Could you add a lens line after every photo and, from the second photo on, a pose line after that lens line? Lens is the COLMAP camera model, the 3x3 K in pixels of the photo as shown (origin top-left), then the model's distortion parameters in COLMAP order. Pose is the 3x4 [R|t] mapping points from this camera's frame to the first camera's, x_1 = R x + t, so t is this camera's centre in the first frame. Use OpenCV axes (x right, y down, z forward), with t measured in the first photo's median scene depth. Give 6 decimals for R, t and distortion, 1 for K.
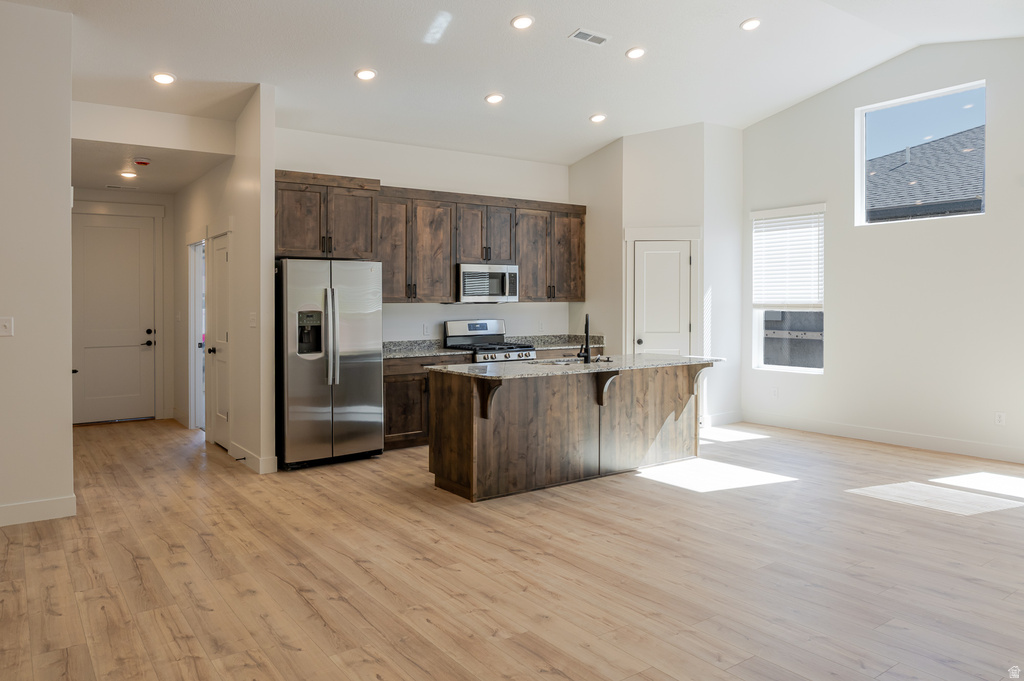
lens RADIAL K [[716.1, 0, 521.0], [0, 716.1, 313.2], [0, 0, 1]] dist [-0.026981, 0.005359]
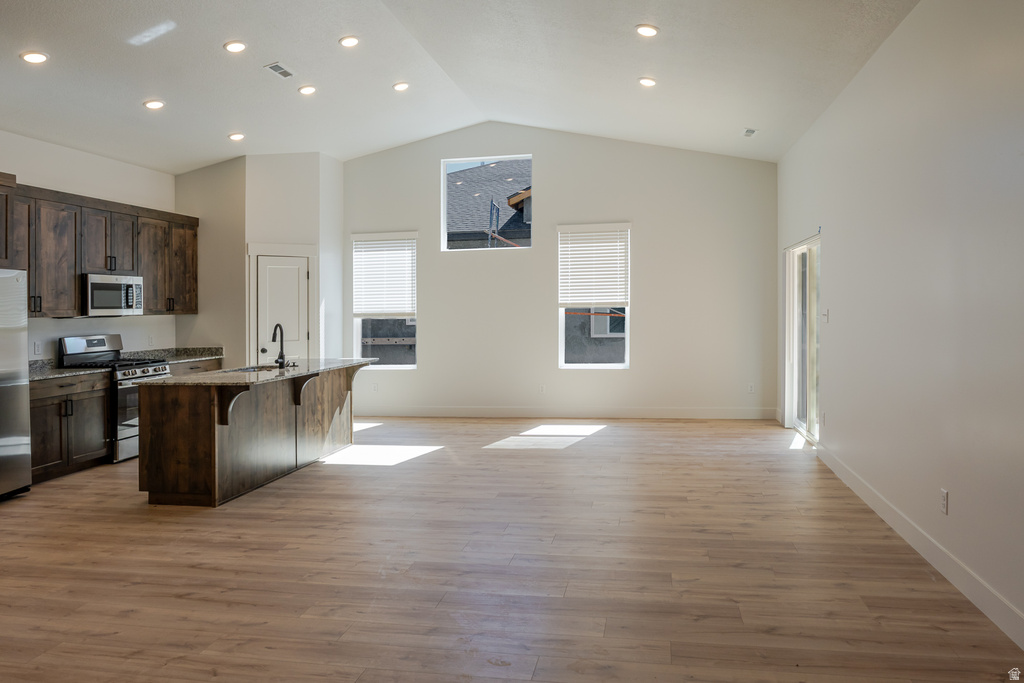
lens RADIAL K [[716.1, 0, 515.6], [0, 716.1, 342.8], [0, 0, 1]] dist [-0.026981, 0.005359]
pose [[0.729269, -0.041406, 0.682973, -0.354937], [0.024795, 0.999111, 0.034097, 0.001589], [-0.683778, -0.007932, 0.729647, -0.039441]]
